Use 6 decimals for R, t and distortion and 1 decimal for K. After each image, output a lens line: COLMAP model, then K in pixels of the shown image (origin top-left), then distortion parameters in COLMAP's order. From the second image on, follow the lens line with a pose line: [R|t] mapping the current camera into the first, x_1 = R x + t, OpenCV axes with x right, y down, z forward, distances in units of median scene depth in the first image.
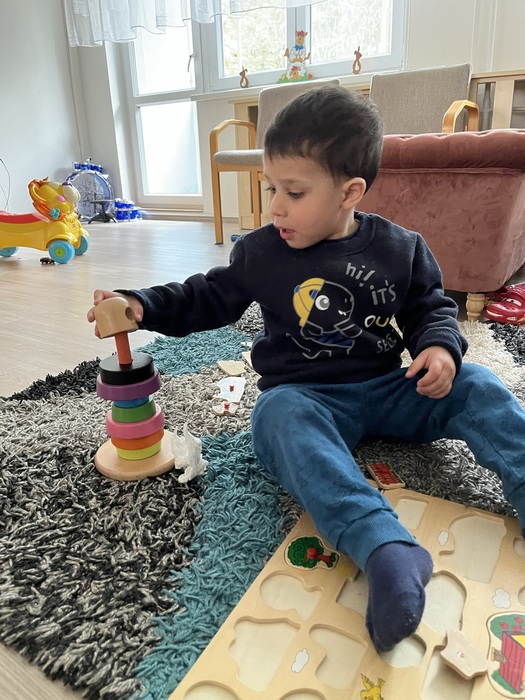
lens RADIAL K [[552.1, 0, 263.4], [0, 552.1, 349.5], [0, 0, 1]] dist [0.035884, -0.057283]
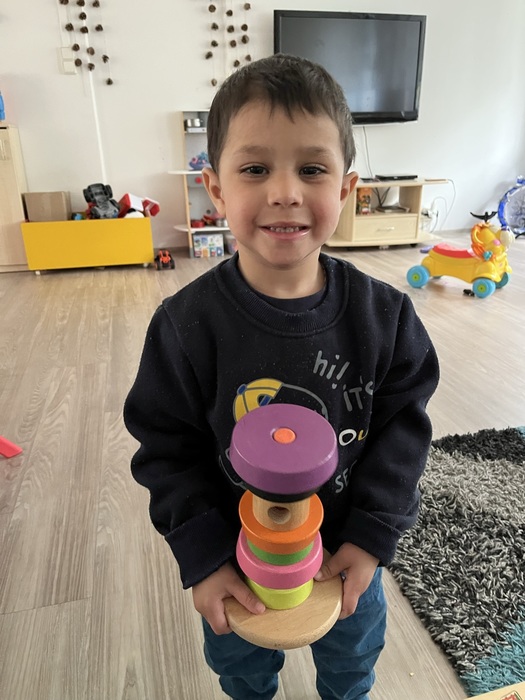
lens RADIAL K [[552.1, 0, 261.3], [0, 552.1, 349.6], [0, 0, 1]] dist [0.035884, -0.057283]
pose [[0.754212, 0.262812, -0.601743, 0.061360], [-0.229323, 0.964130, 0.133655, -0.438235], [0.615284, 0.037189, 0.787428, -0.804196]]
